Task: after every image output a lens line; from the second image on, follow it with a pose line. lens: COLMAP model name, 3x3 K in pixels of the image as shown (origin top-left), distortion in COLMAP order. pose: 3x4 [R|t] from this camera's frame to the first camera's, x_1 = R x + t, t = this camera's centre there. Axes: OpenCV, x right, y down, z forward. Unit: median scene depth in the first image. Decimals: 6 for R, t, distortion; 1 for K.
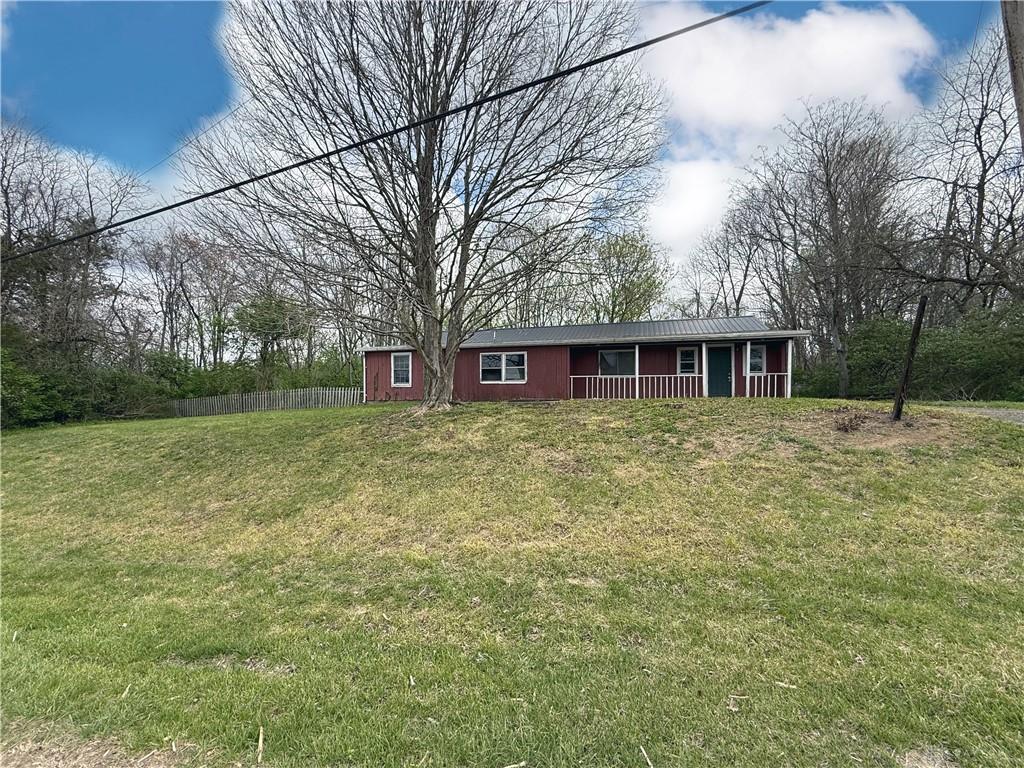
lens RADIAL K [[320.1, 0, 539.8], [0, 320.1, 383.3], [0, 0, 1]] dist [0.000047, 0.000001]
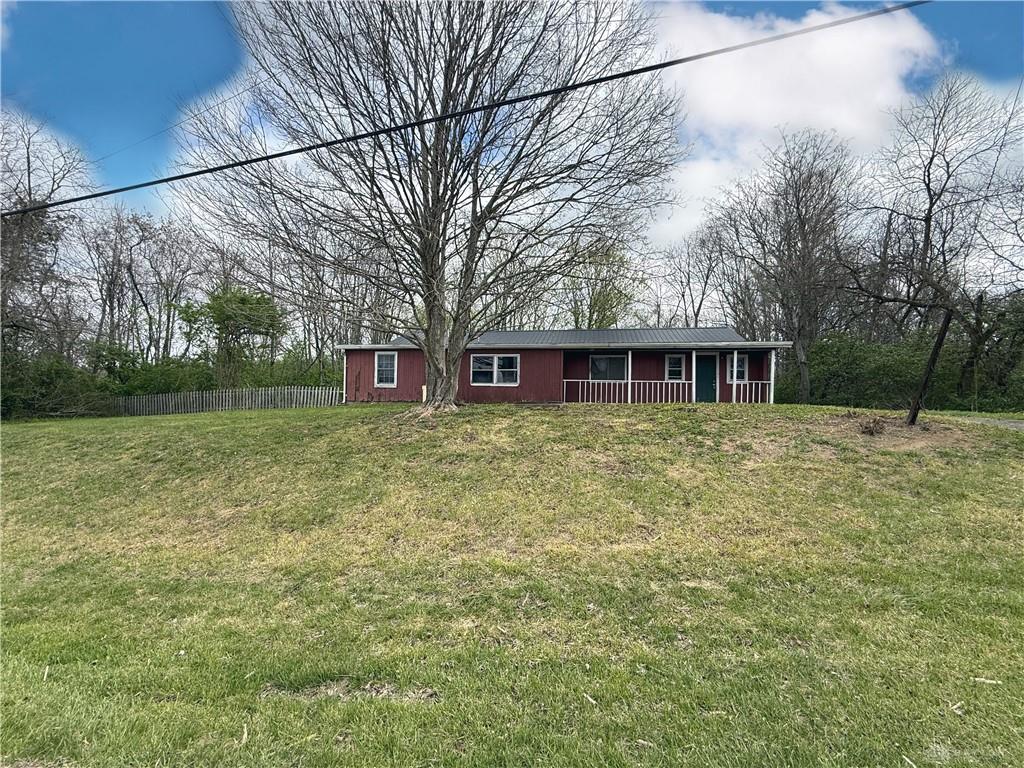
lens RADIAL K [[320.1, 0, 539.8], [0, 320.1, 383.3], [0, 0, 1]] dist [0.000047, 0.000001]
pose [[0.996231, 0.021856, 0.083939, -0.147728], [-0.020614, 0.999665, -0.015637, 0.012776], [-0.084253, 0.013848, 0.996348, 0.022710]]
